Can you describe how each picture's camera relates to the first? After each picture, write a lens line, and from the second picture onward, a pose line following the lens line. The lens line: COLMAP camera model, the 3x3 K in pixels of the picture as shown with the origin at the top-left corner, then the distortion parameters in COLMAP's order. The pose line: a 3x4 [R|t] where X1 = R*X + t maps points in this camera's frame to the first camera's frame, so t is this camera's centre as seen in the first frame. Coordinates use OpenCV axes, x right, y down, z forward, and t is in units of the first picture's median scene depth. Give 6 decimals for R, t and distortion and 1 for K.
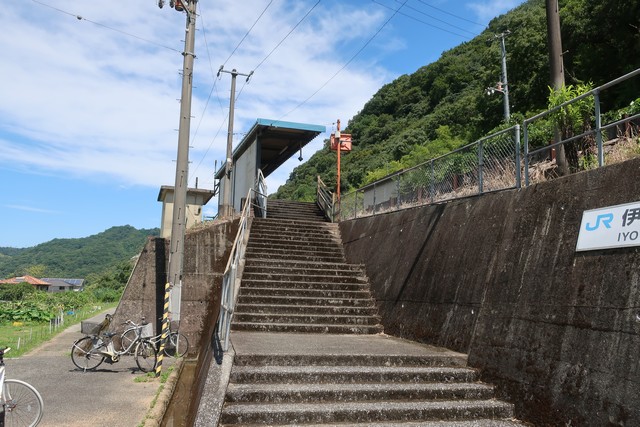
lens RADIAL K [[503.7, 0, 320.8], [0, 503.7, 215.4], [0, 0, 1]] dist [-0.005291, 0.005164]
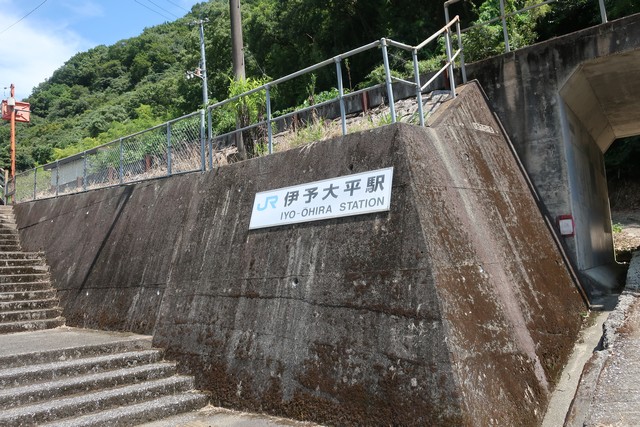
lens RADIAL K [[503.7, 0, 320.8], [0, 503.7, 215.4], [0, 0, 1]] dist [-0.005291, 0.005164]
pose [[0.841285, -0.013127, 0.540433, 0.014631], [-0.005398, 0.999451, 0.032678, 0.001184], [-0.540565, -0.030409, 0.840752, -0.005733]]
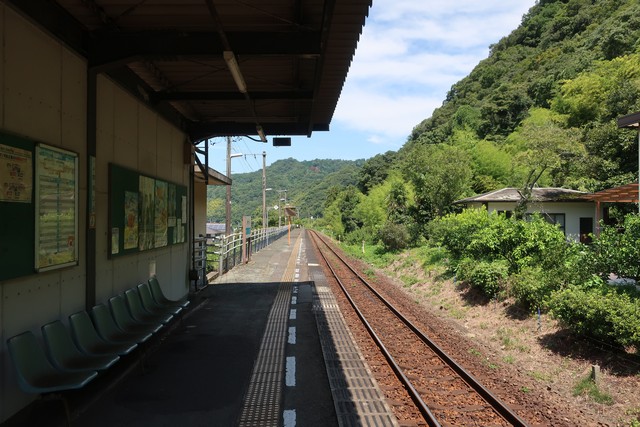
lens RADIAL K [[503.7, 0, 320.8], [0, 503.7, 215.4], [0, 0, 1]] dist [-0.005291, 0.005164]
pose [[0.949864, -0.019947, -0.312025, -0.045004], [0.065624, 0.988453, 0.136584, -0.125392], [0.305698, -0.150212, 0.940205, 1.528250]]
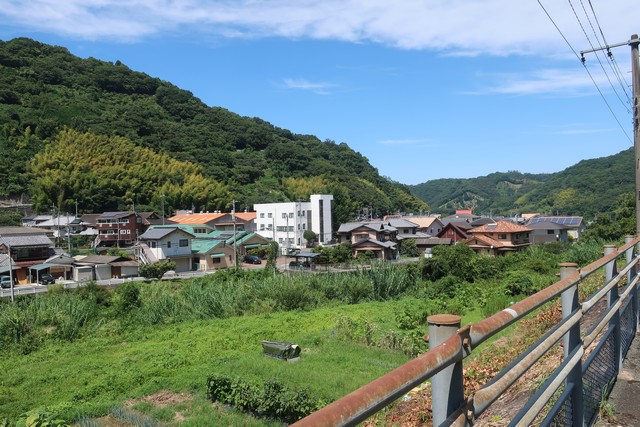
lens RADIAL K [[503.7, 0, 320.8], [0, 503.7, 215.4], [0, 0, 1]] dist [-0.005291, 0.005164]
pose [[0.556066, -0.037490, -0.830292, -0.620875], [0.167318, 0.983580, 0.067646, 0.069036], [0.814122, -0.176538, 0.553208, 2.728292]]
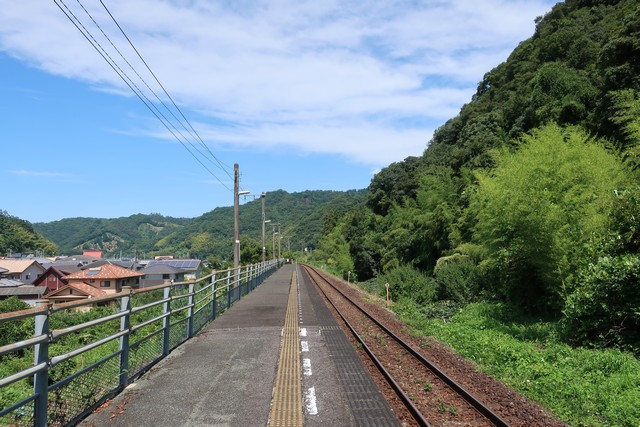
lens RADIAL K [[503.7, 0, 320.8], [0, 503.7, 215.4], [0, 0, 1]] dist [-0.005291, 0.005164]
pose [[0.954829, -0.057102, -0.291619, -0.906823], [0.081822, 0.993950, 0.073276, 0.239223], [0.285670, -0.093827, 0.953724, 3.787340]]
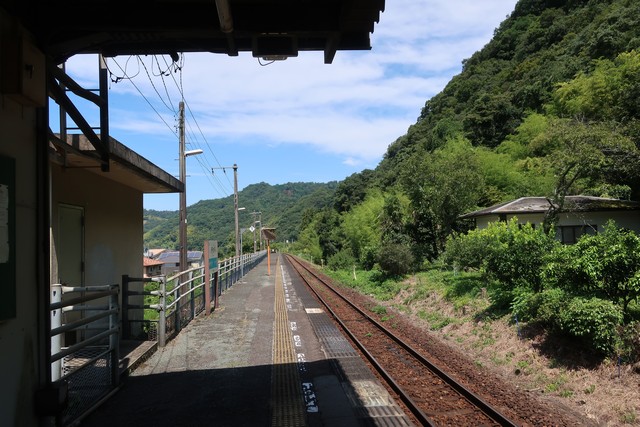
lens RADIAL K [[503.7, 0, 320.8], [0, 503.7, 215.4], [0, 0, 1]] dist [-0.005291, 0.005164]
pose [[0.963486, -0.065467, -0.259632, -0.211236], [0.093056, 0.991078, 0.095424, -0.069763], [0.251069, -0.116100, 0.960981, 1.889272]]
